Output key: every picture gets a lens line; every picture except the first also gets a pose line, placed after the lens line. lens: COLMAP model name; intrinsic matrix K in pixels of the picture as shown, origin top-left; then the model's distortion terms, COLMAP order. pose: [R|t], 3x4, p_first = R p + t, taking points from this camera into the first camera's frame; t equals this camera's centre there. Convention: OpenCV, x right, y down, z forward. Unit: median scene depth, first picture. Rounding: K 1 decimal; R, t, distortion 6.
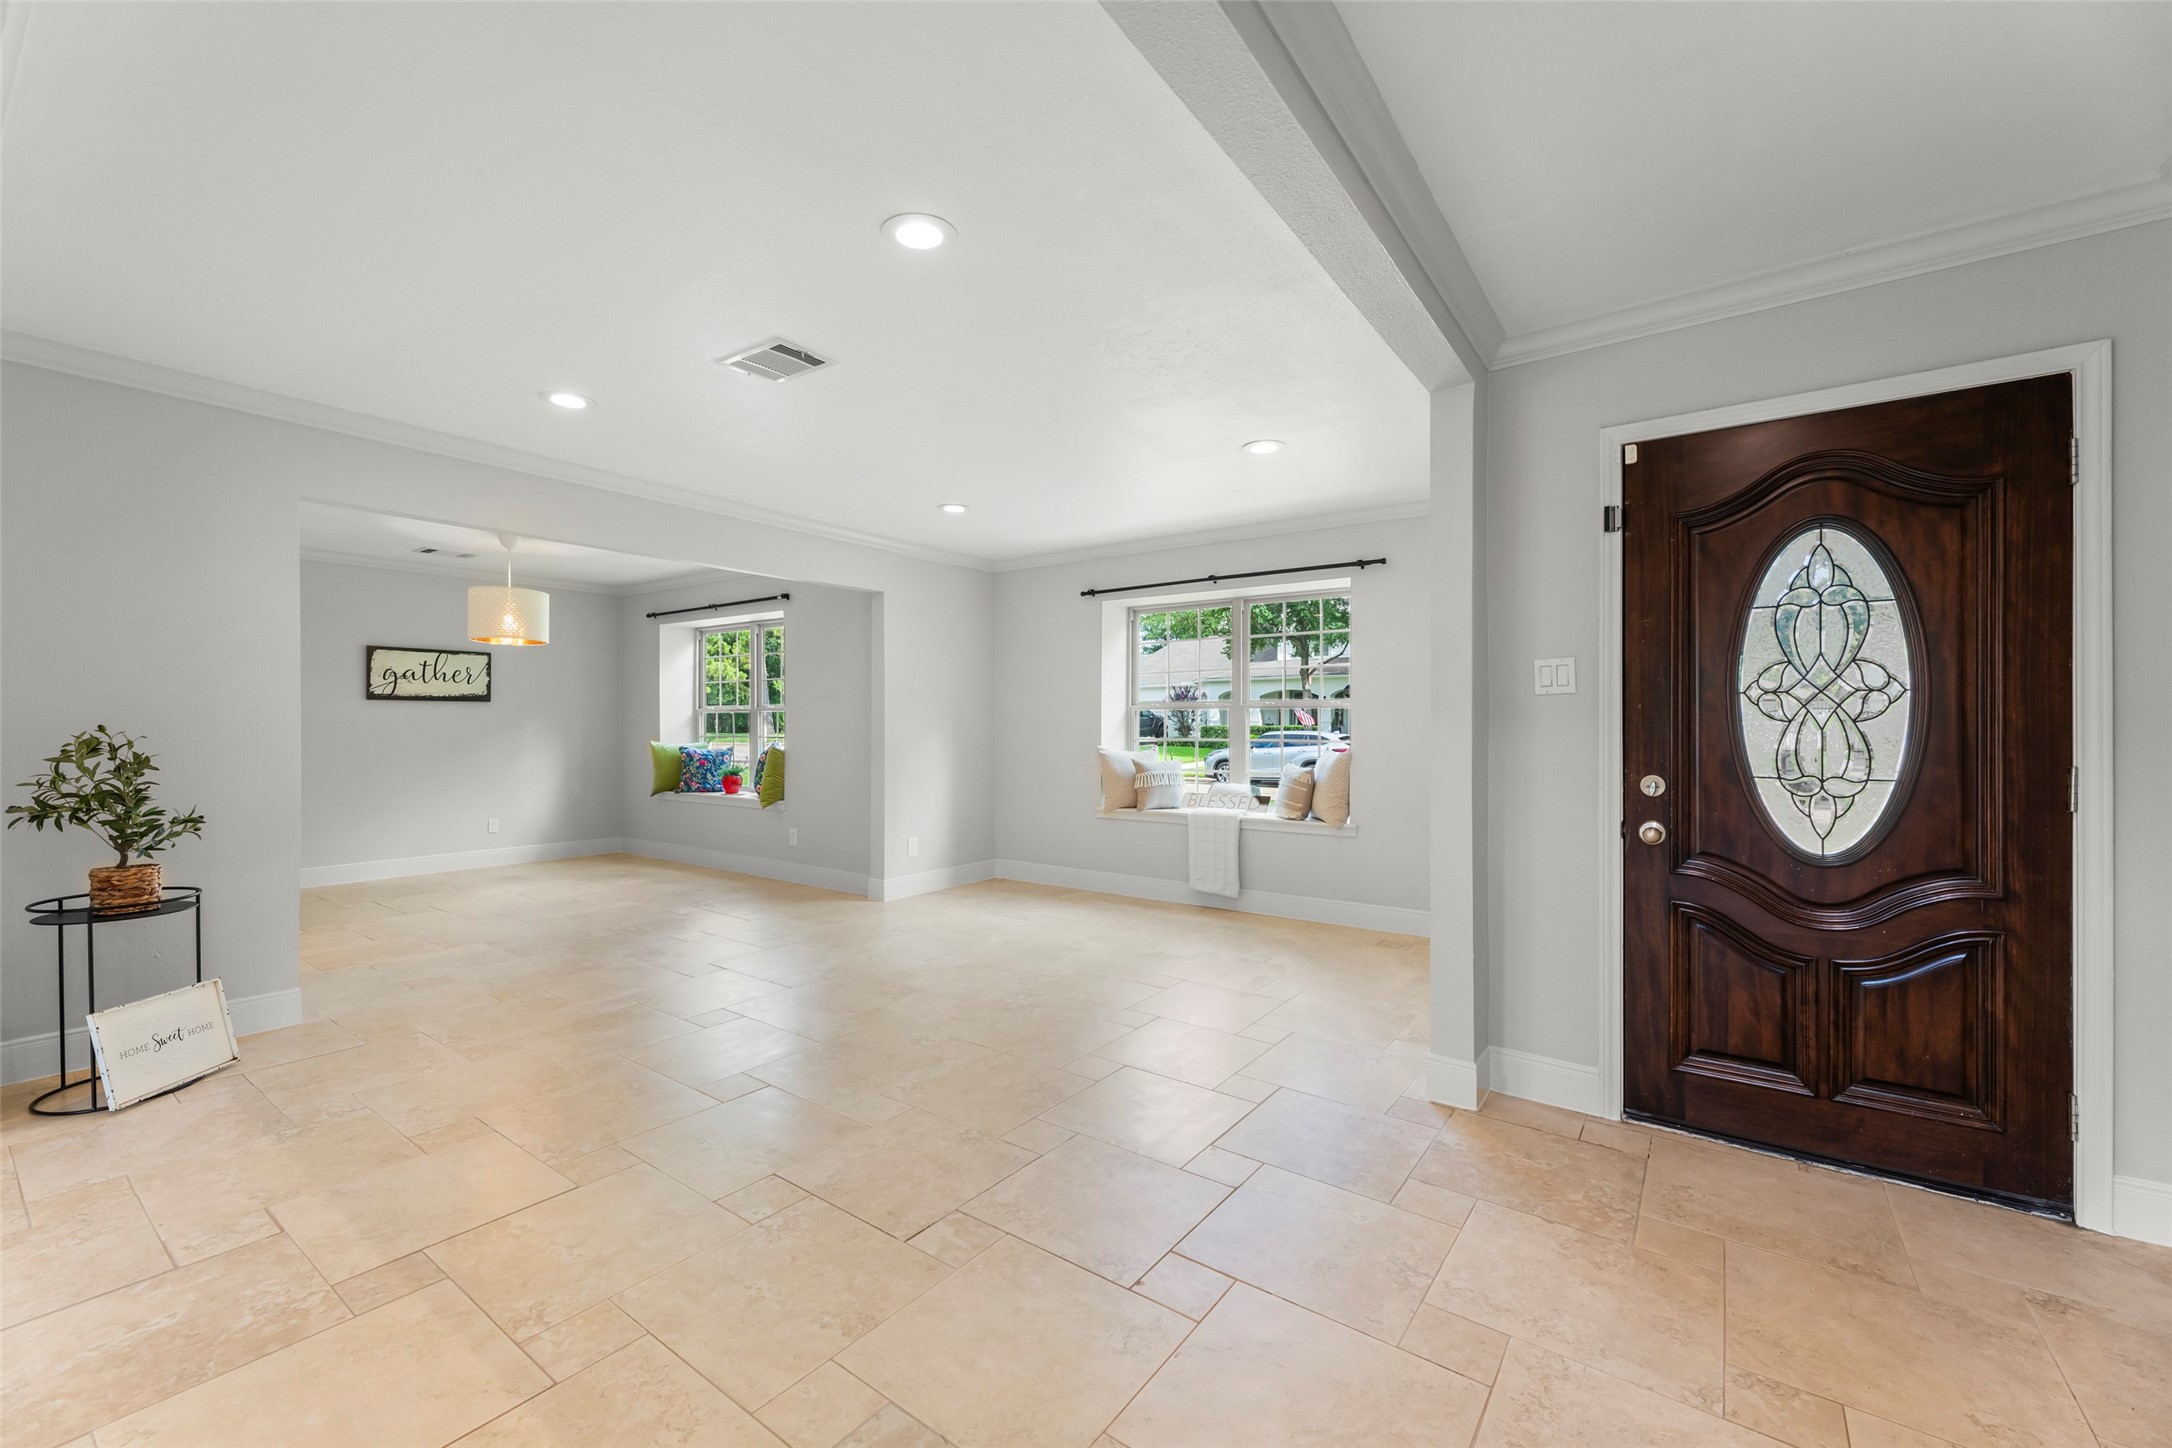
lens RADIAL K [[886.1, 0, 1073.0], [0, 886.1, 725.0], [0, 0, 1]] dist [-0.000195, 0.000441]
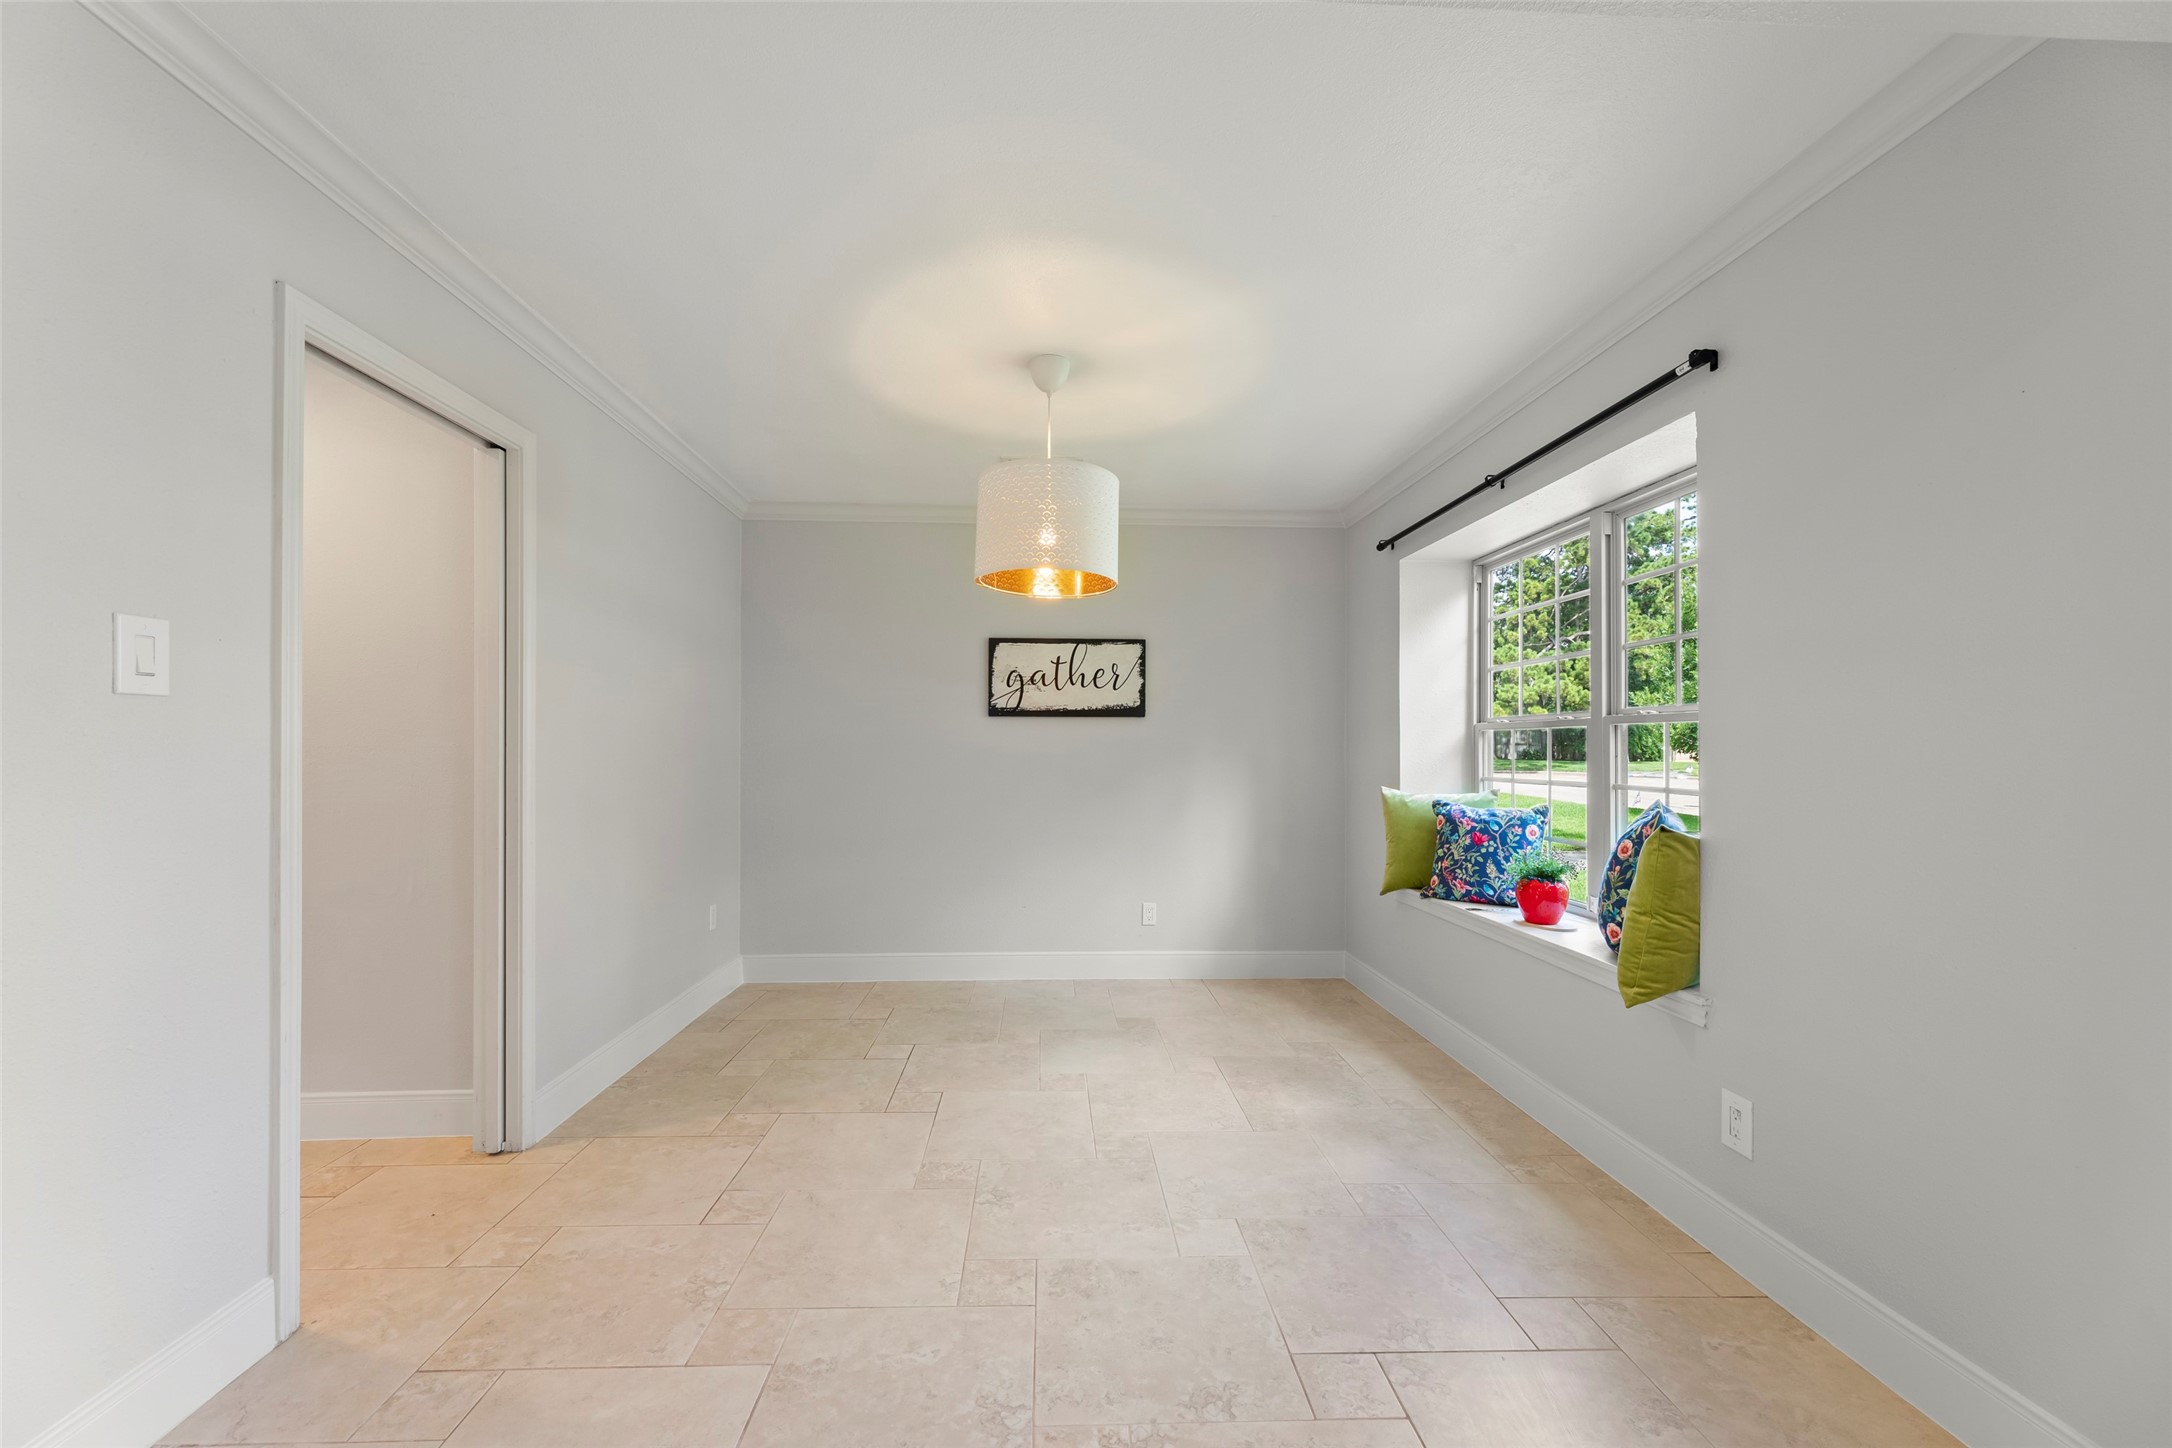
lens RADIAL K [[886.1, 0, 1080.8], [0, 886.1, 744.2], [0, 0, 1]] dist [-0.000195, 0.000441]
pose [[0.639115, -0.001726, -0.769109, -0.205897], [-0.004905, 0.999968, -0.006320, -0.002614], [0.769095, 0.007812, 0.639086, 0.574611]]
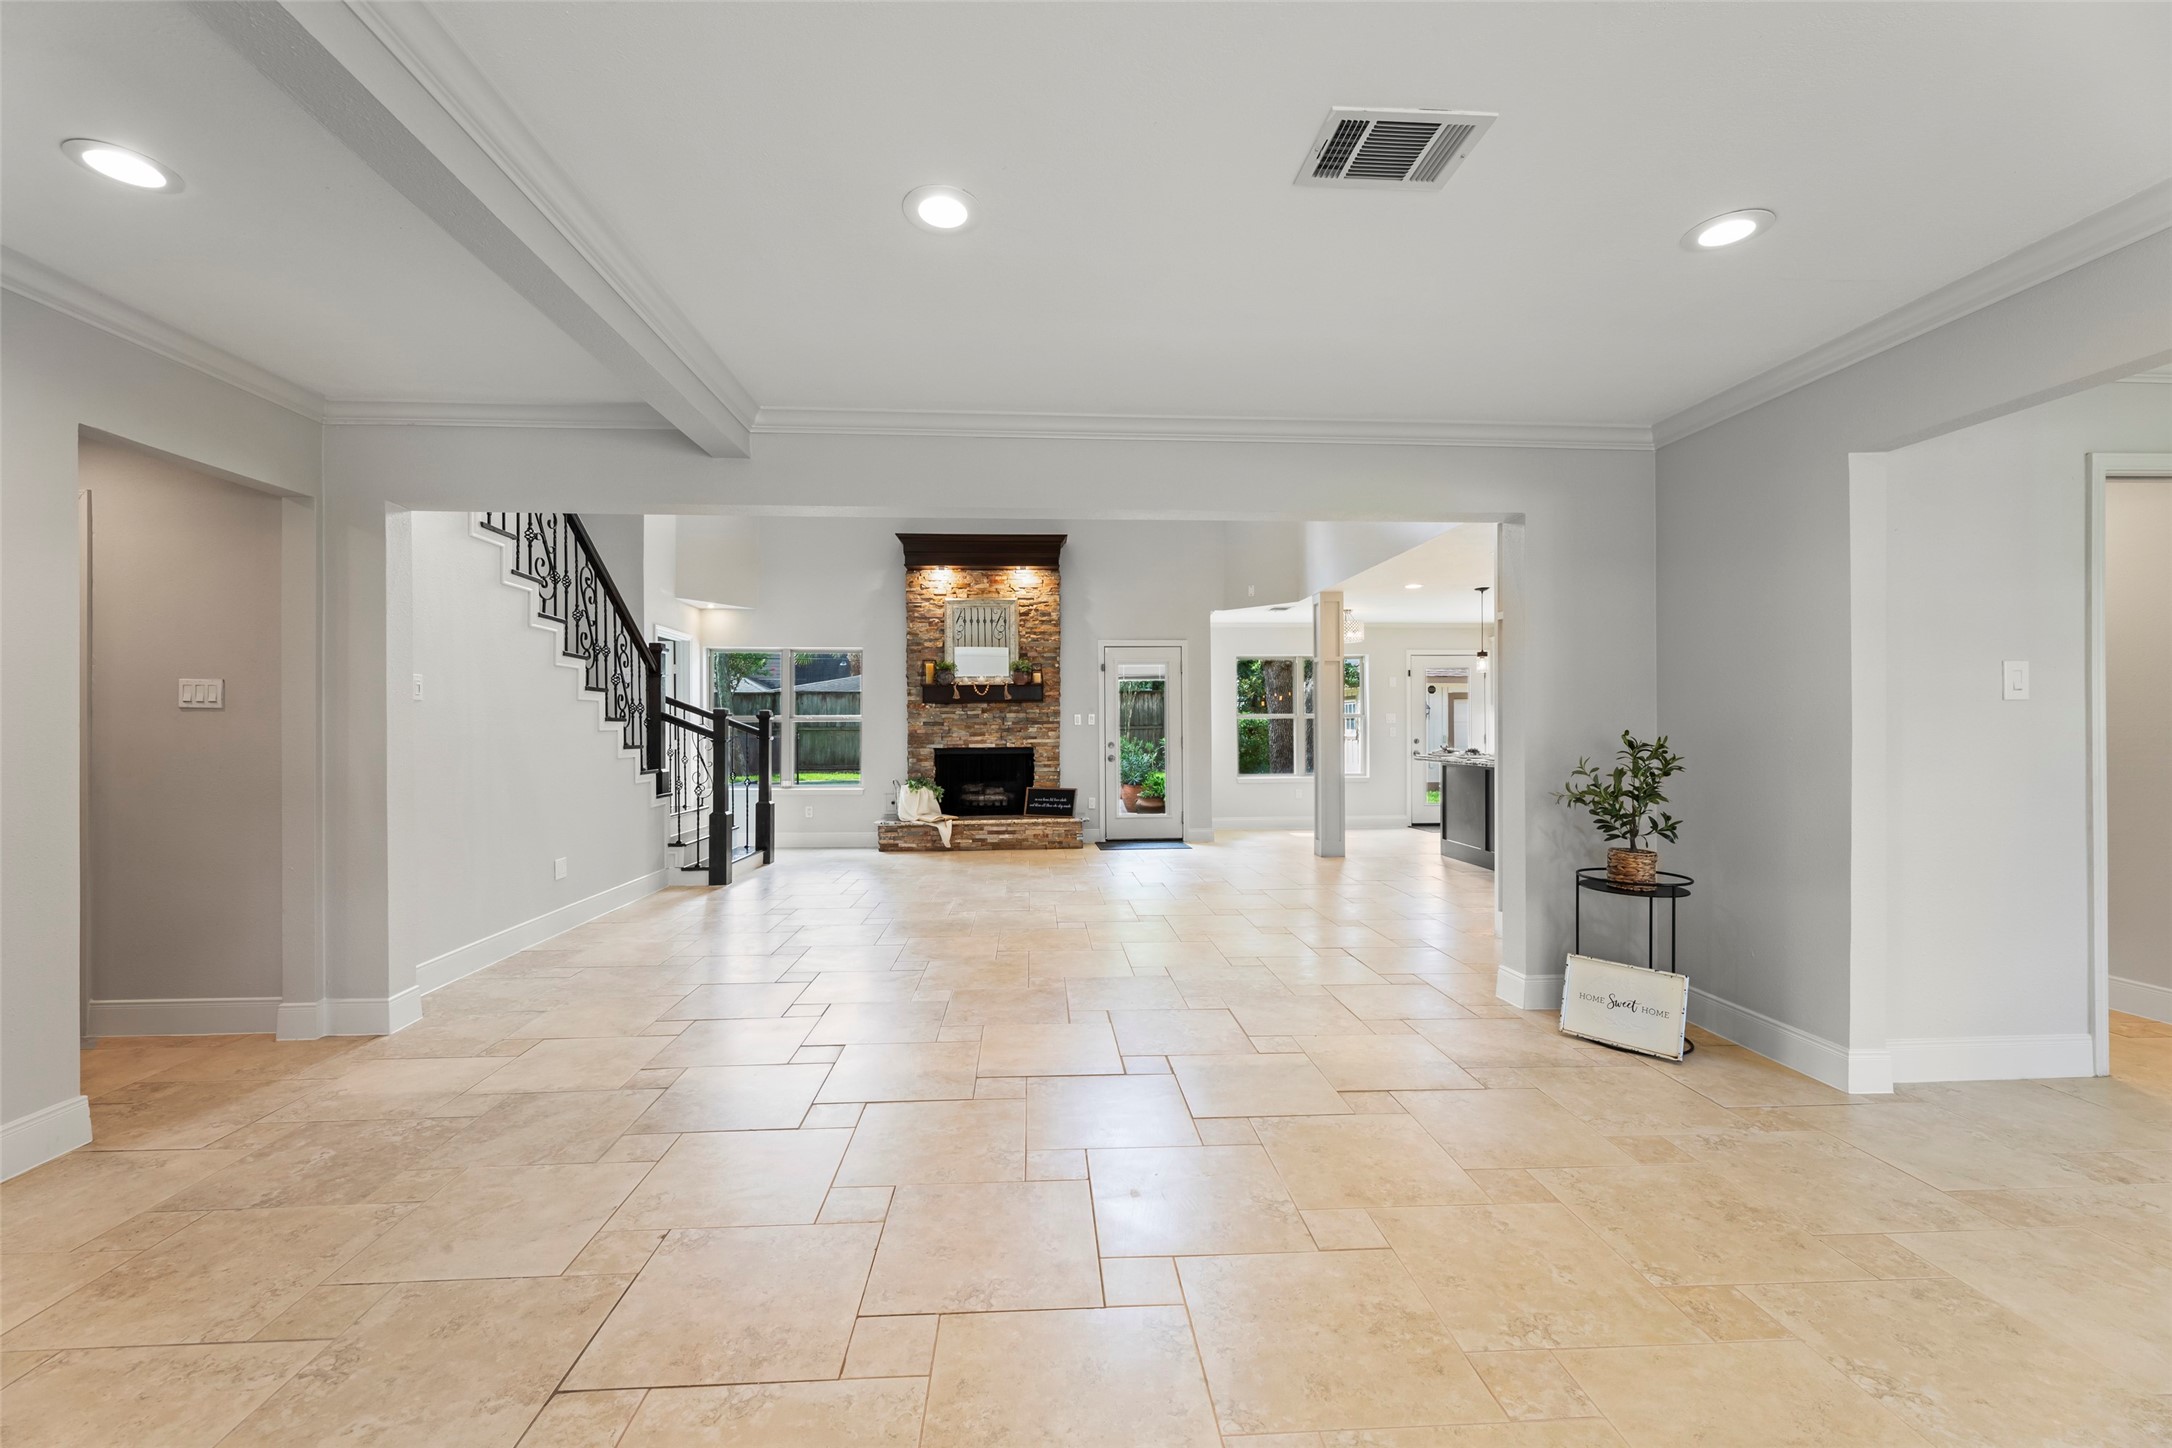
lens RADIAL K [[886.1, 0, 1098.0], [0, 886.1, 730.6], [0, 0, 1]] dist [-0.000195, 0.000441]
pose [[-0.767772, 0.004332, -0.640708, 0.095068], [0.003087, 0.999991, 0.003062, -0.002386], [0.640715, 0.000373, -0.767778, 0.581704]]
